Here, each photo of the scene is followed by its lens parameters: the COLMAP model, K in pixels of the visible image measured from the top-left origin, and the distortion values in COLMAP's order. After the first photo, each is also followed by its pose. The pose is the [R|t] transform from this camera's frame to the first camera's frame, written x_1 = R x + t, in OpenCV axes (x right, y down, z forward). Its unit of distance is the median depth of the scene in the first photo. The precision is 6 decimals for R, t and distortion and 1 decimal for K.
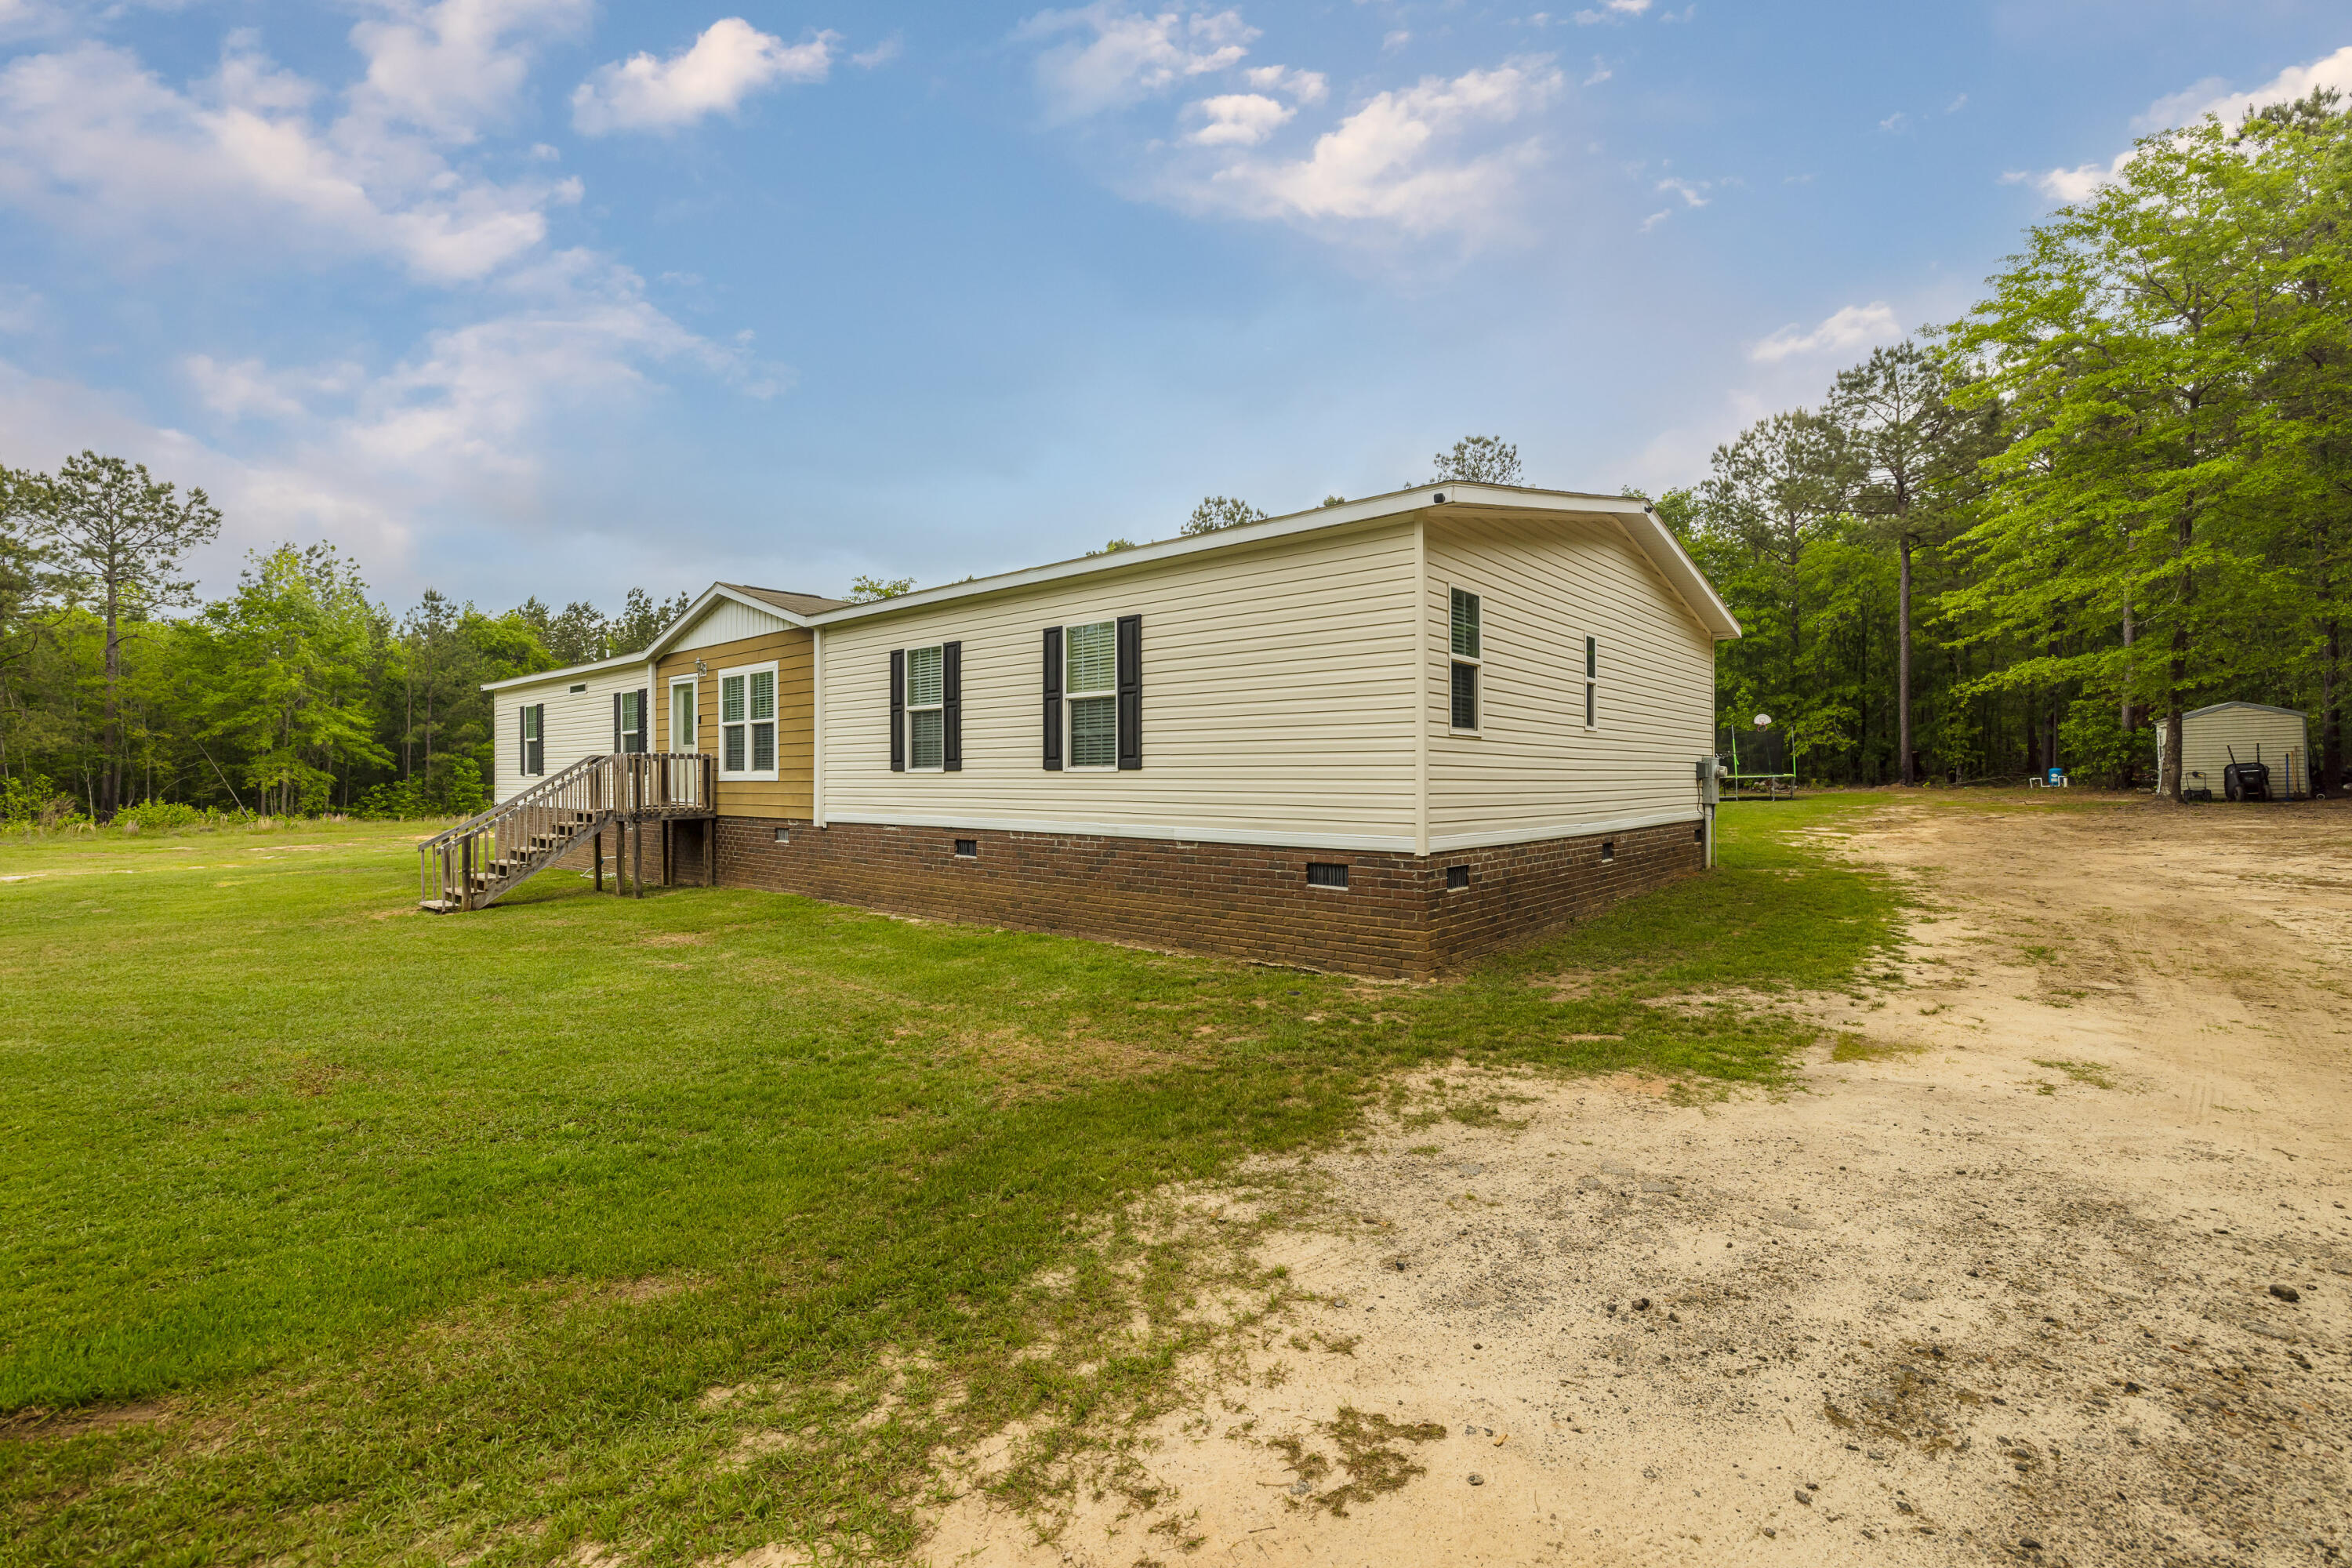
lens RADIAL K [[997.2, 0, 1182.5], [0, 997.2, 781.1], [0, 0, 1]] dist [0.002018, 0.000086]
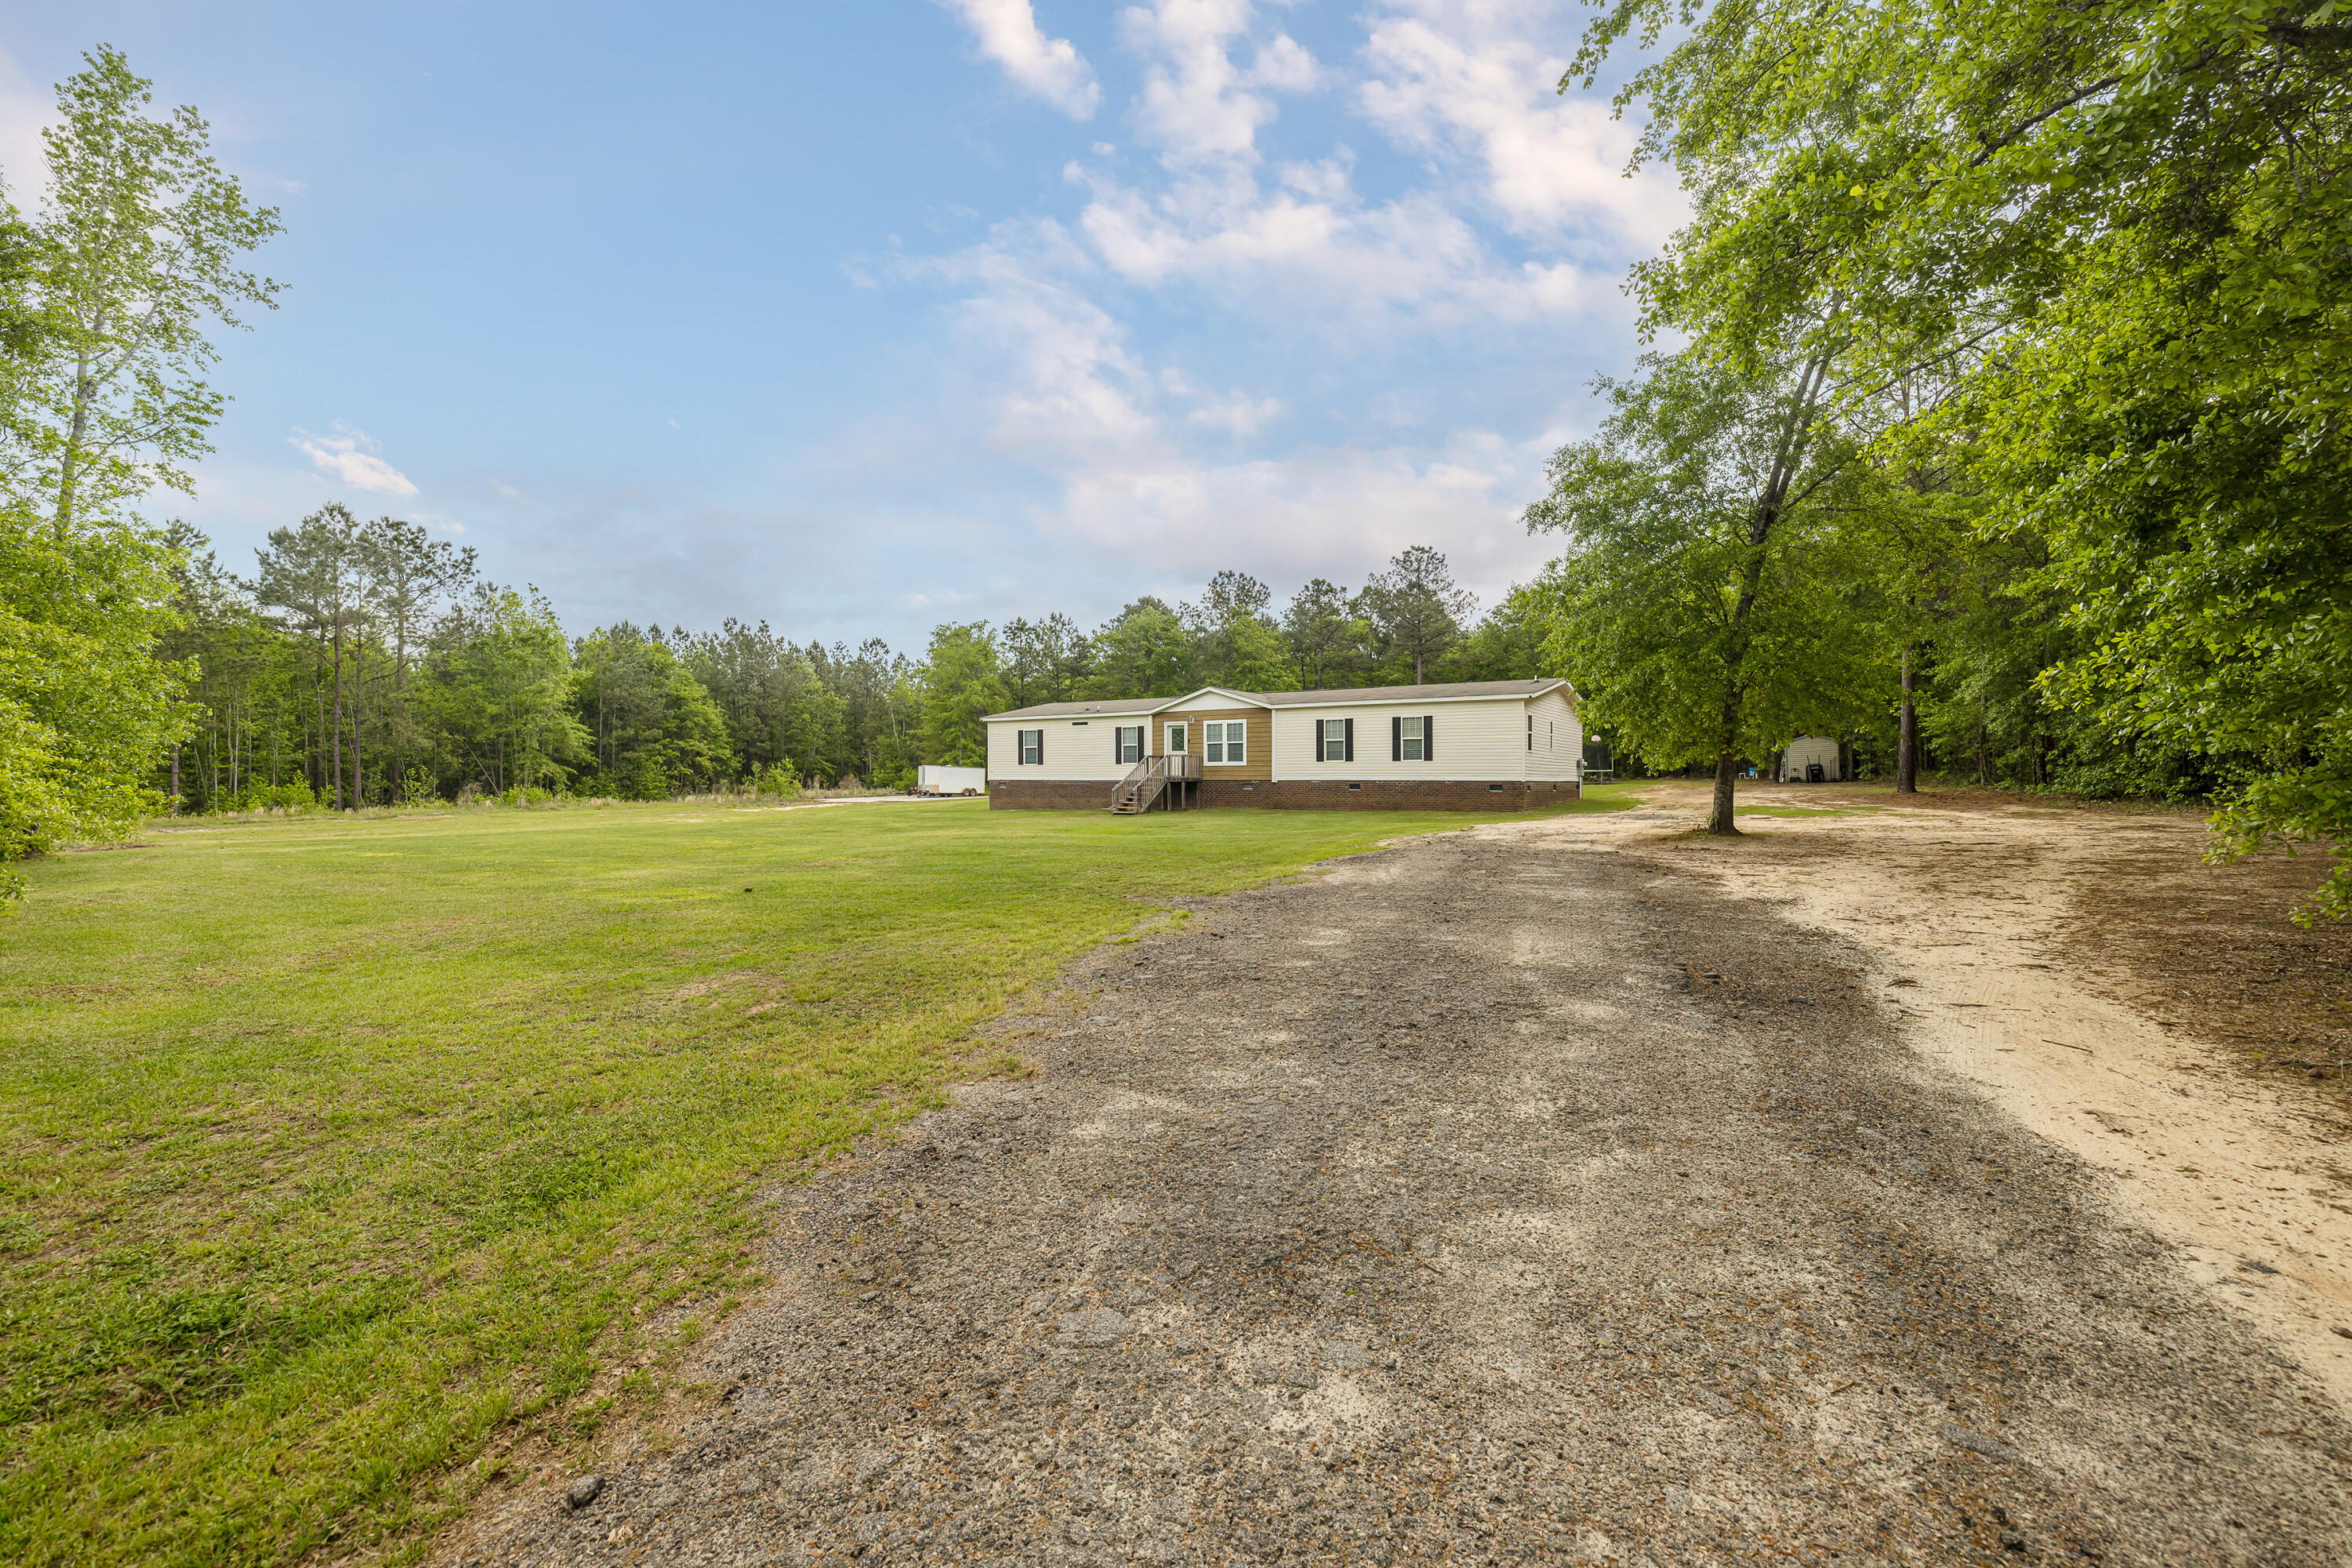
lens RADIAL K [[997.2, 0, 1172.2], [0, 997.2, 788.3], [0, 0, 1]] dist [0.002018, 0.000086]
pose [[0.991395, 0.002185, 0.130888, -0.952286], [-0.002956, 0.999979, 0.005696, 0.045779], [-0.130872, -0.006034, 0.991381, -1.585785]]
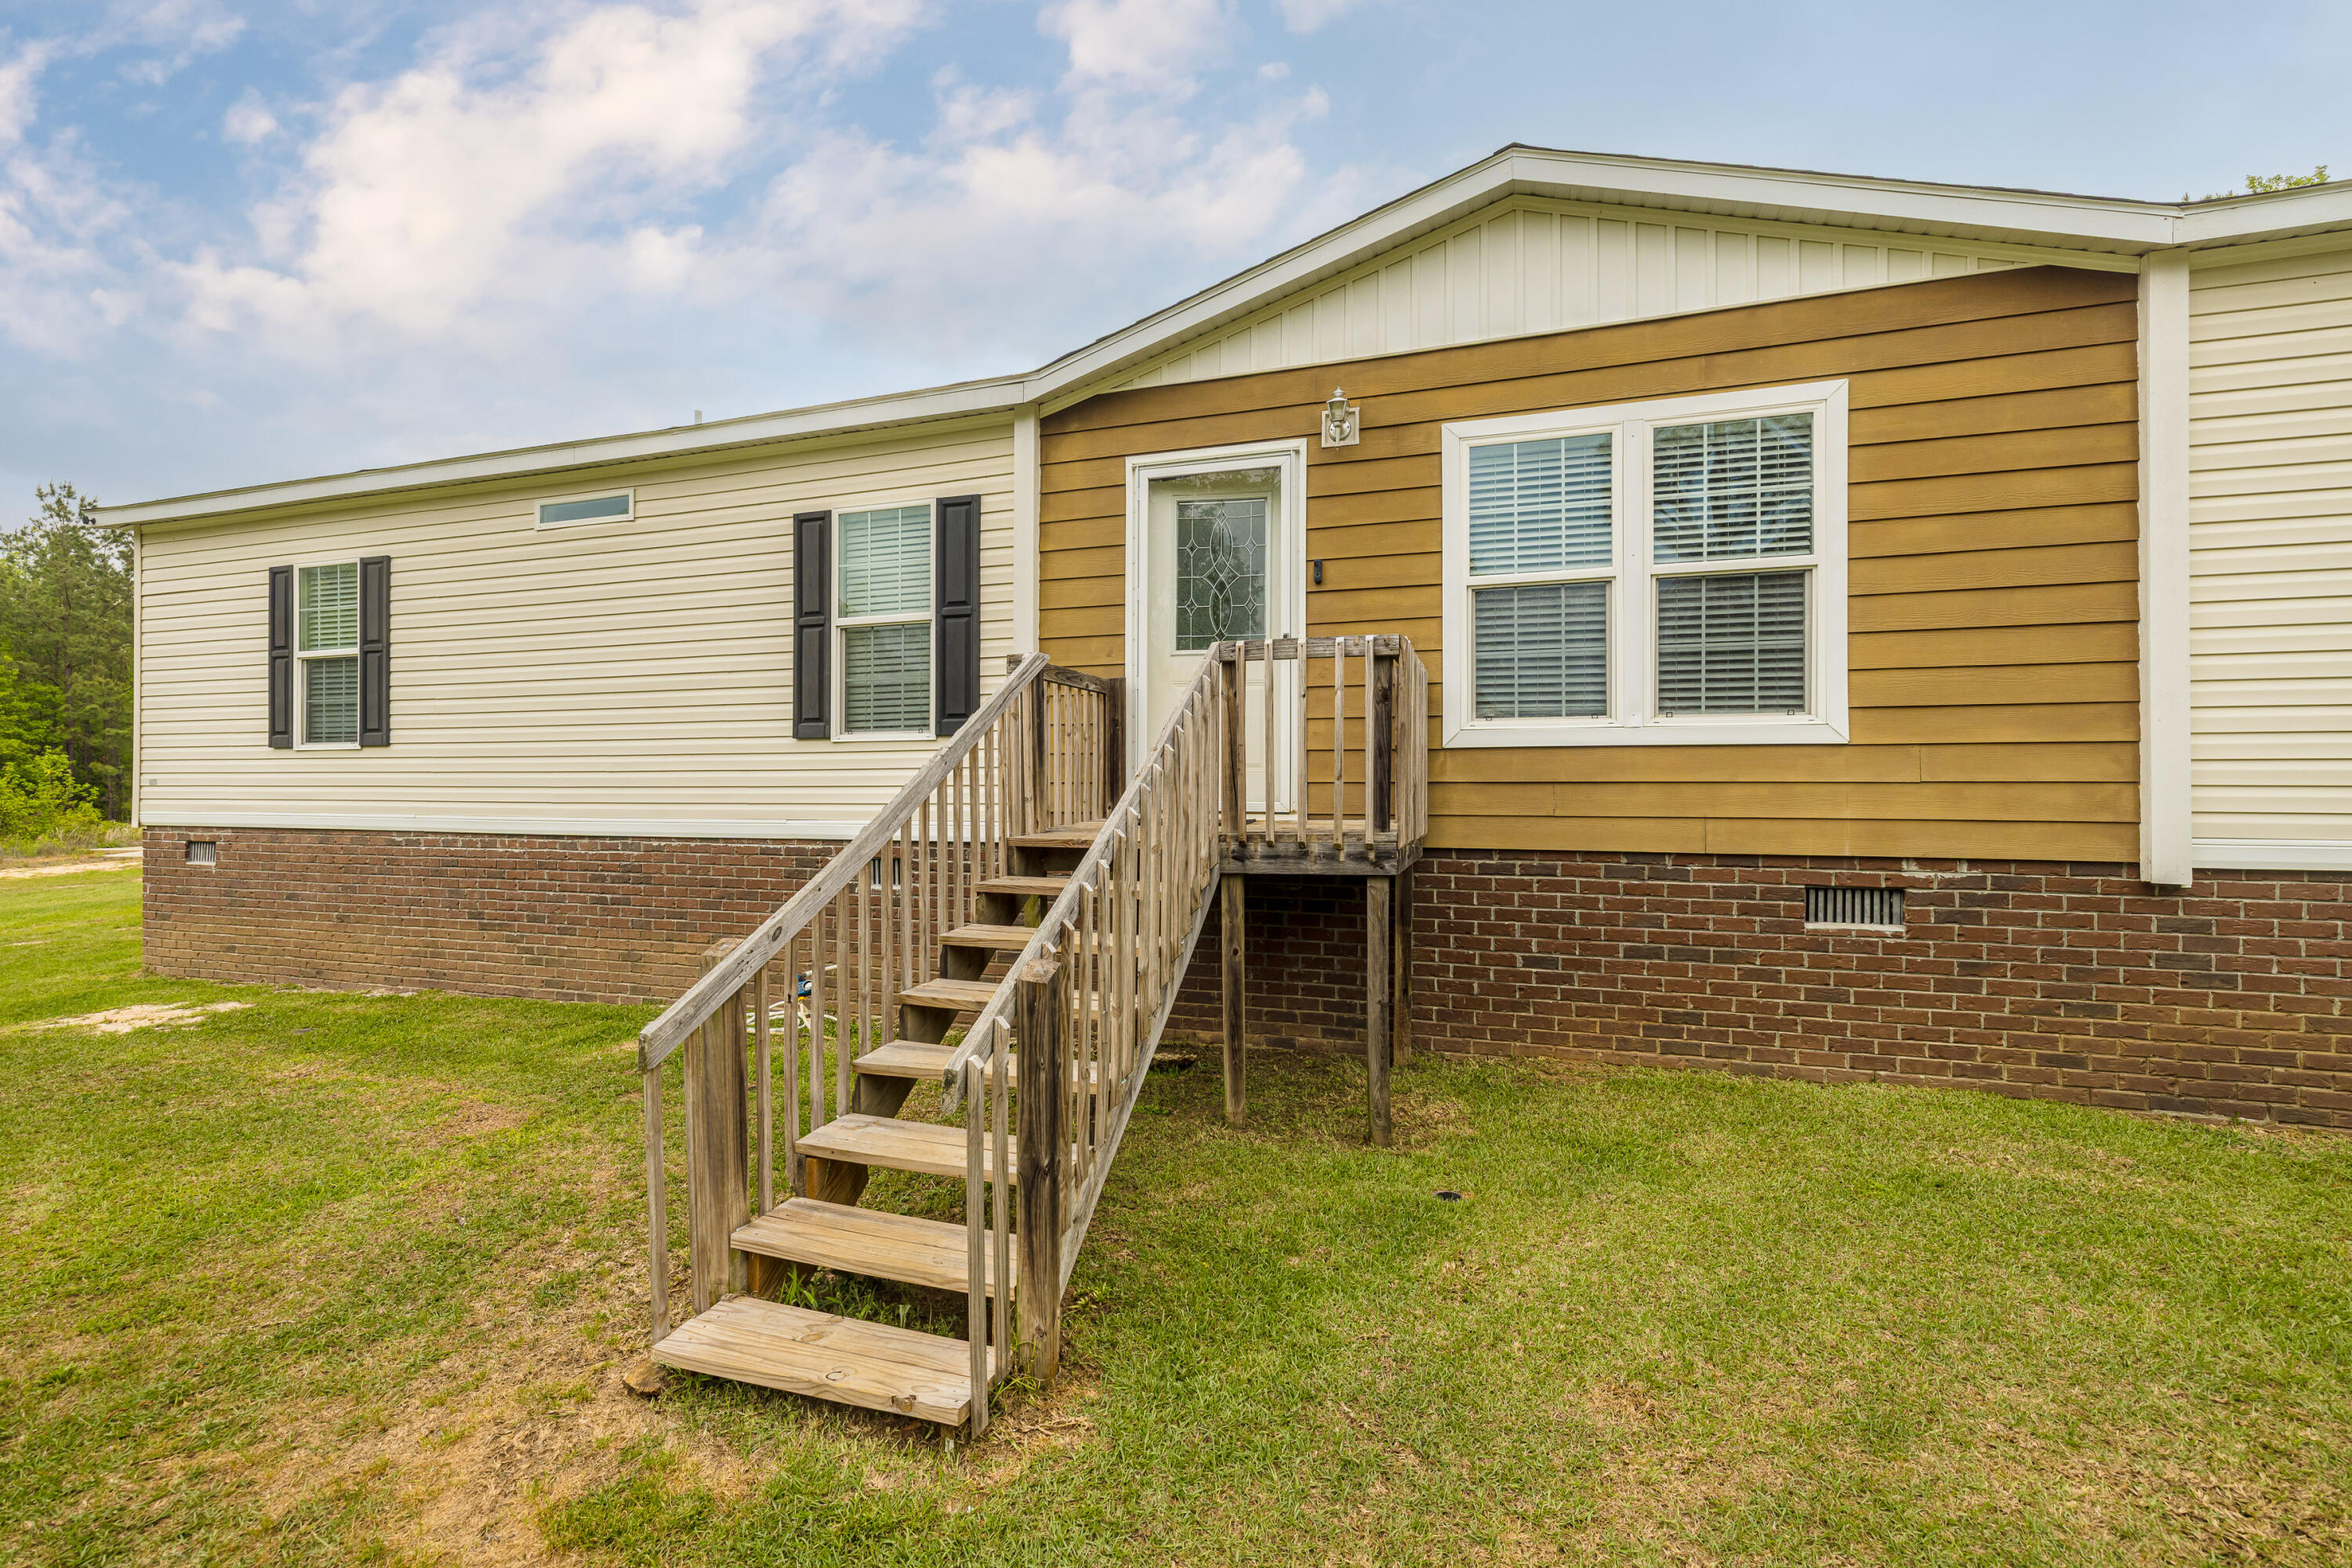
lens RADIAL K [[997.2, 0, 1178.7], [0, 997.2, 790.7], [0, 0, 1]] dist [0.002018, 0.000086]
pose [[0.926035, 0.010096, 0.377301, -0.746099], [-0.006022, 0.999910, -0.011976, 0.021119], [-0.377388, 0.008818, 0.926013, 0.788104]]
